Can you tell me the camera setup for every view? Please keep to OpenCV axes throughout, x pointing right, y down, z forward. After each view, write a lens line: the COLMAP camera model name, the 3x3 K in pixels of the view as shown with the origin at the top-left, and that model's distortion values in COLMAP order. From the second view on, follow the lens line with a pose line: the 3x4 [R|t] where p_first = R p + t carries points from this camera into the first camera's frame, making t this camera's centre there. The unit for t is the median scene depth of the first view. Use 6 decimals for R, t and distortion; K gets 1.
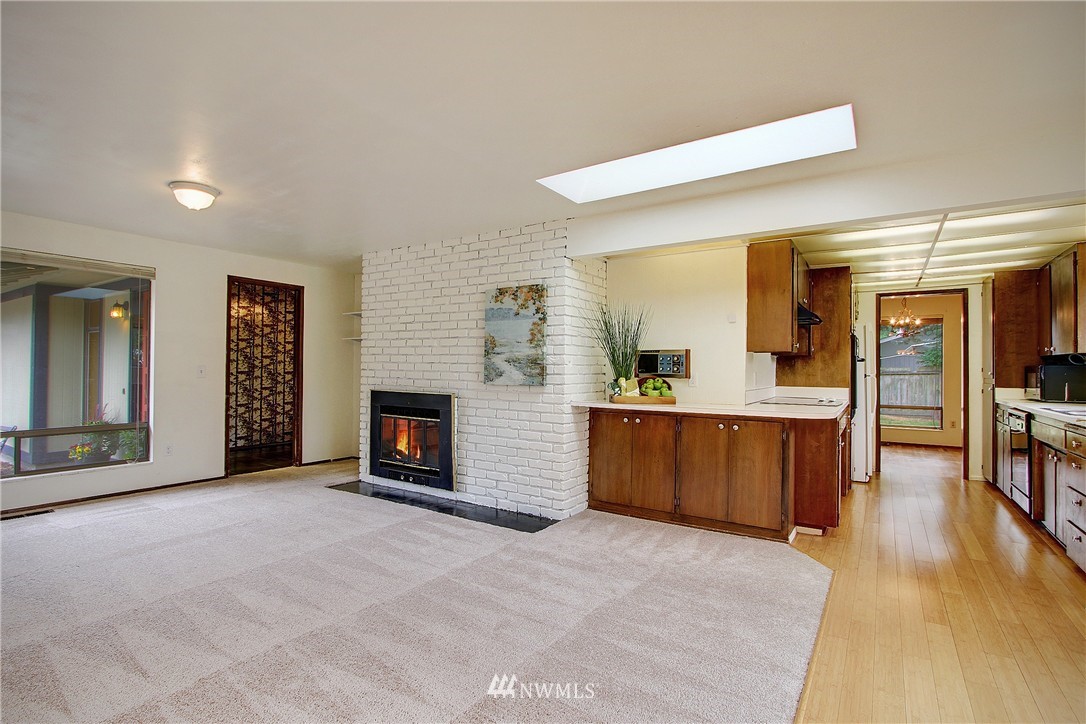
lens RADIAL K [[509.6, 0, 538.8], [0, 509.6, 367.0], [0, 0, 1]] dist [-0.017575, -0.000220]
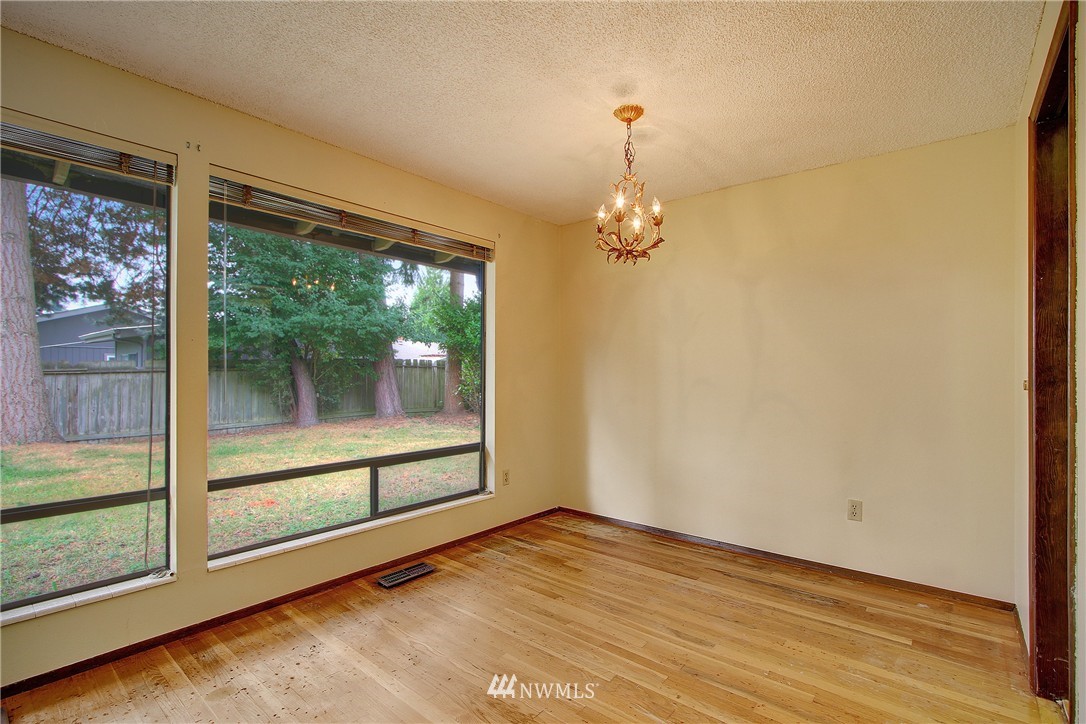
lens RADIAL K [[509.6, 0, 539.9], [0, 509.6, 367.8], [0, 0, 1]] dist [-0.017575, -0.000220]
pose [[0.104203, 0.001041, 0.994555, 0.577801], [-0.008388, 0.999965, -0.000168, 0.016990], [-0.994521, -0.008325, 0.104208, 1.519810]]
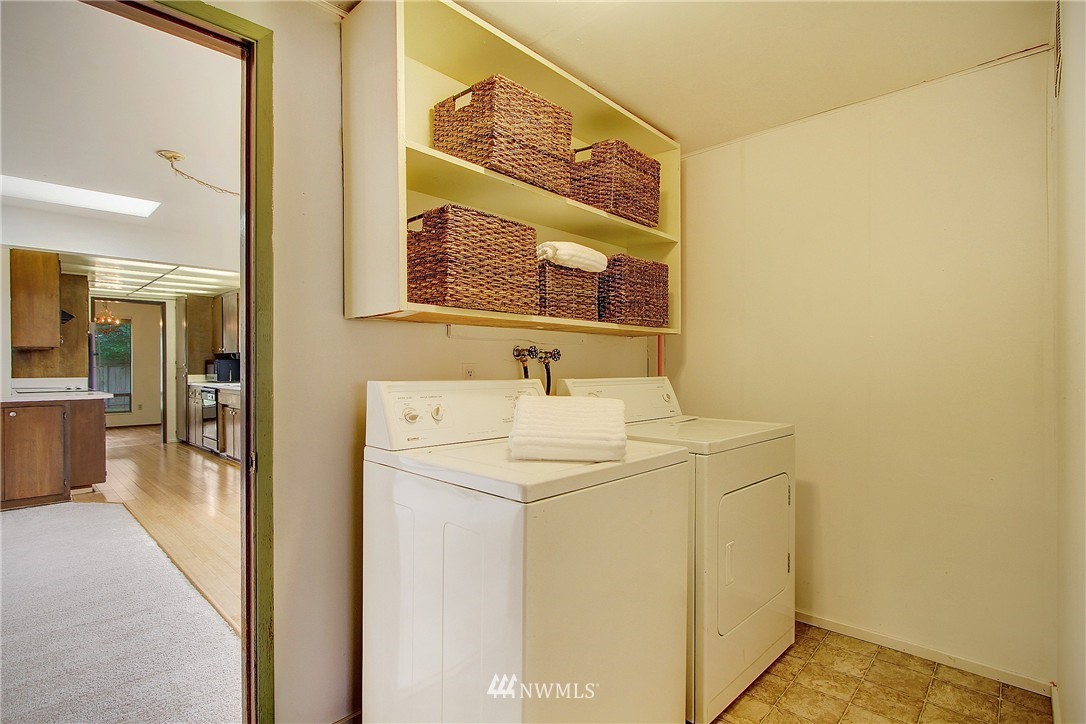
lens RADIAL K [[509.6, 0, 536.7], [0, 509.6, 369.2], [0, 0, 1]] dist [-0.017575, -0.000220]
pose [[0.155003, -0.014654, 0.987805, -0.388094], [-0.004342, 0.999870, 0.015514, -0.001572], [-0.987905, -0.006694, 0.154919, -0.229473]]
